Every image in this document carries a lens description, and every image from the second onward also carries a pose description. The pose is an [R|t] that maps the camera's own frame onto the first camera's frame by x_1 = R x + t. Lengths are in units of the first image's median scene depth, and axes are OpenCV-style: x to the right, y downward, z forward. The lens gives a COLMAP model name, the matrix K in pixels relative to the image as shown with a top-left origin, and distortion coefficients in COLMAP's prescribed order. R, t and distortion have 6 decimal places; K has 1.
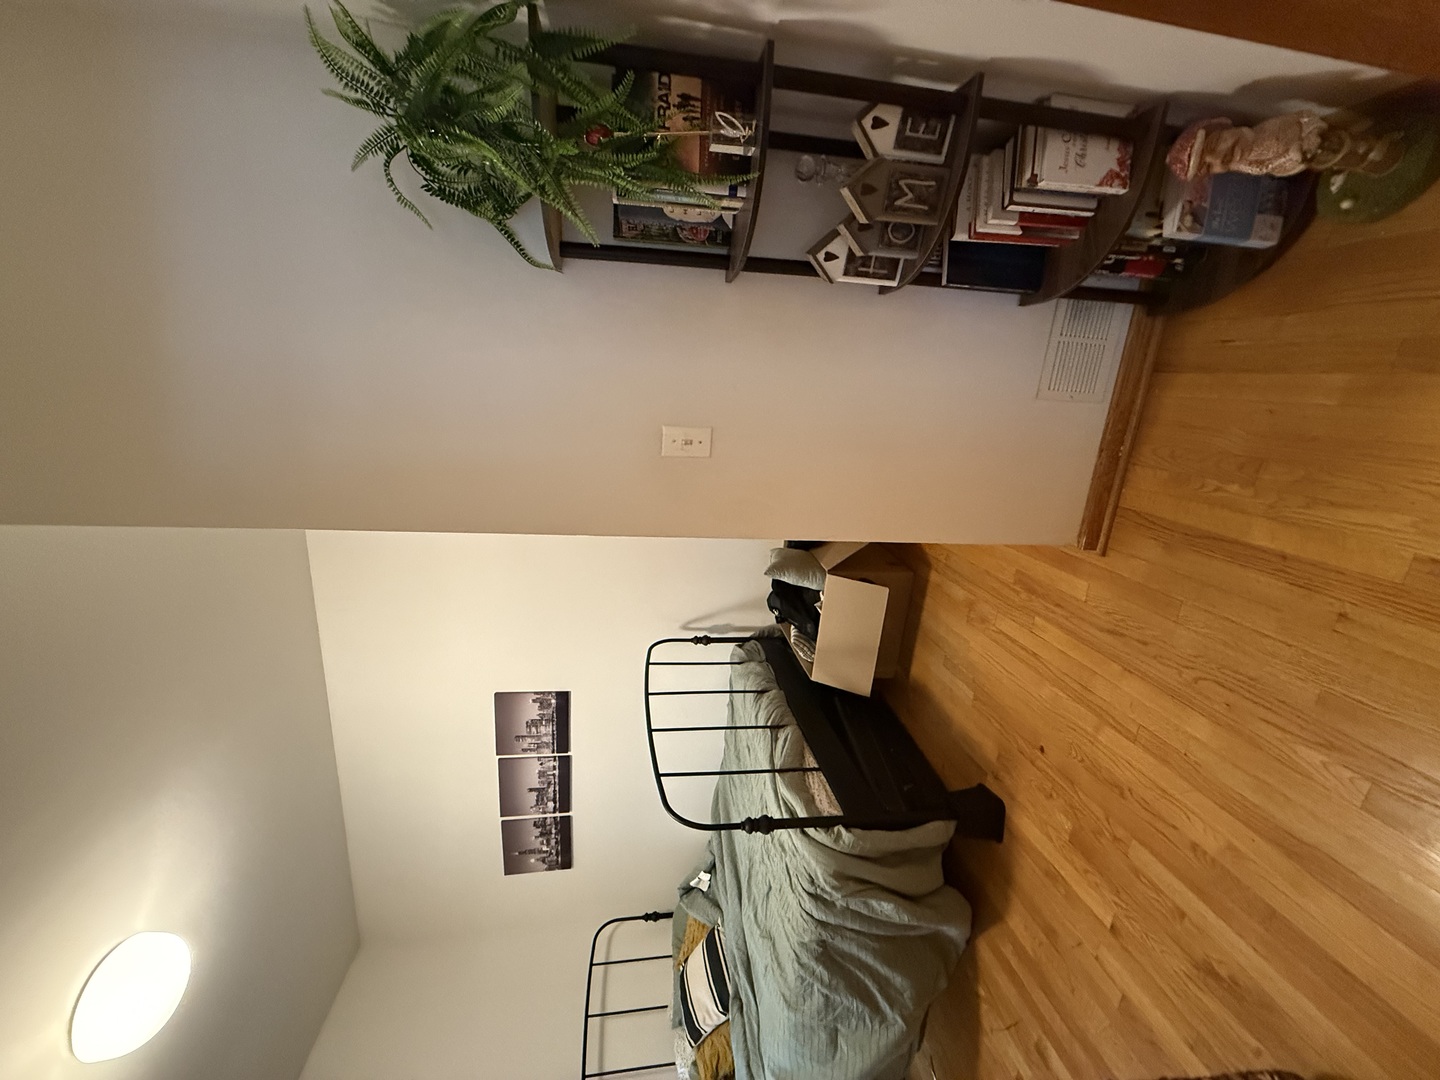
lens RADIAL K [[574.2, 0, 718.2], [0, 574.2, 542.2], [0, 0, 1]] dist [0.002730, 0.000181]
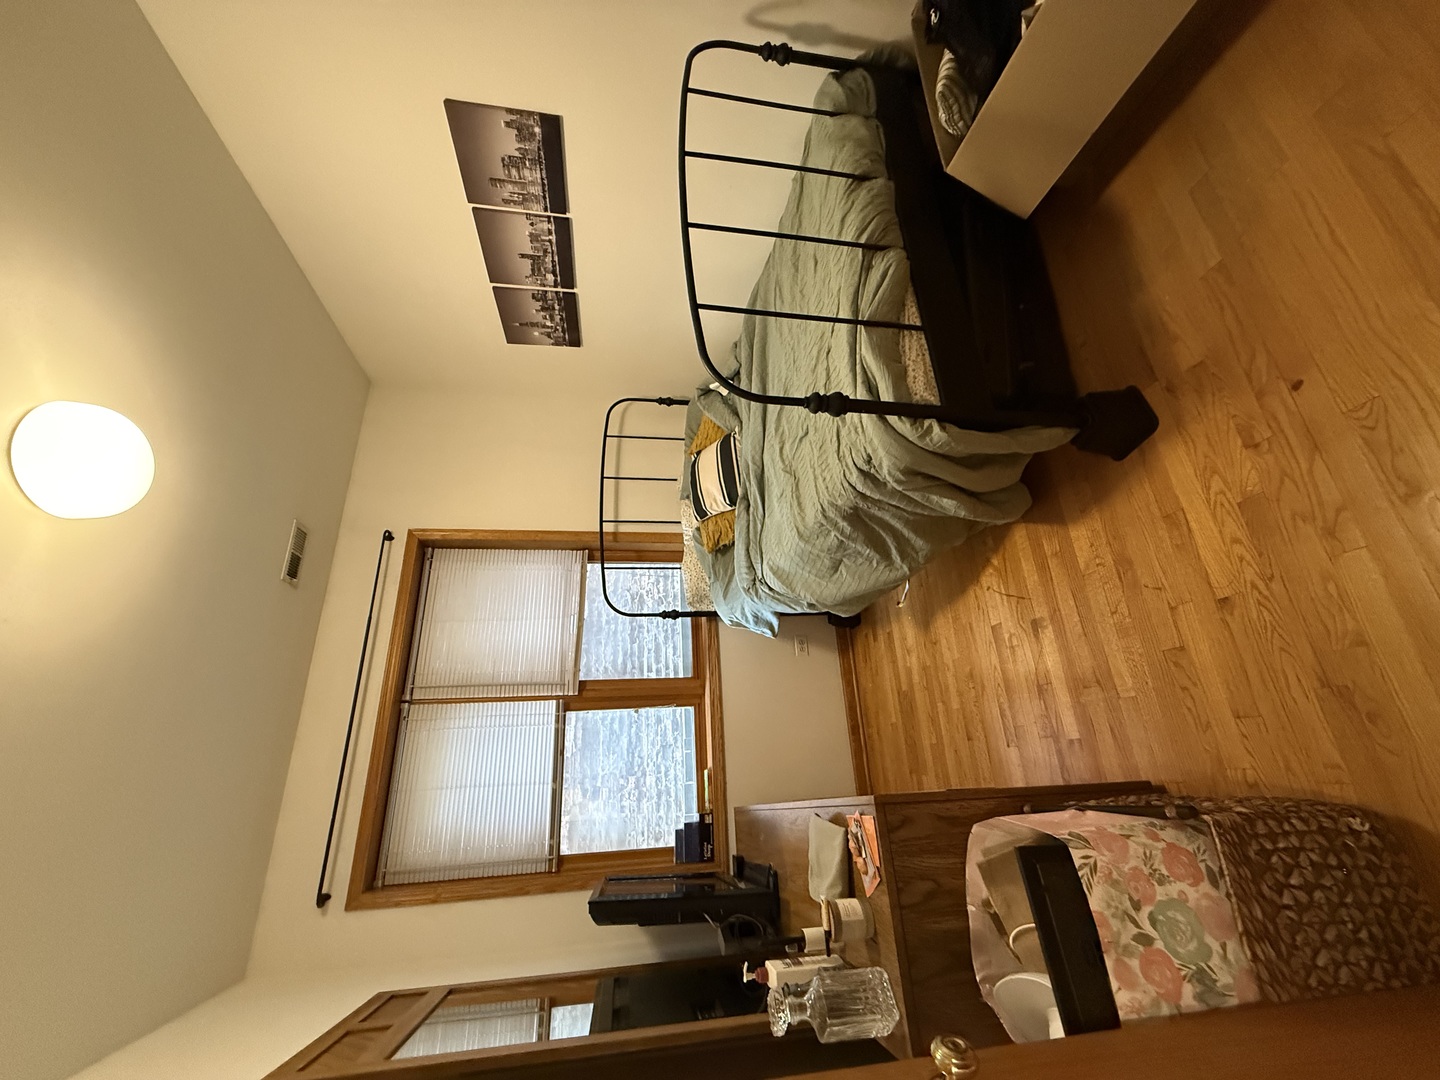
lens RADIAL K [[574.2, 0, 718.2], [0, 574.2, 542.2], [0, 0, 1]] dist [0.002730, 0.000181]
pose [[0.989042, 0.138994, 0.049770, -0.055027], [-0.125797, 0.616963, 0.776873, 0.032965], [0.077274, -0.774620, 0.627688, 0.268375]]
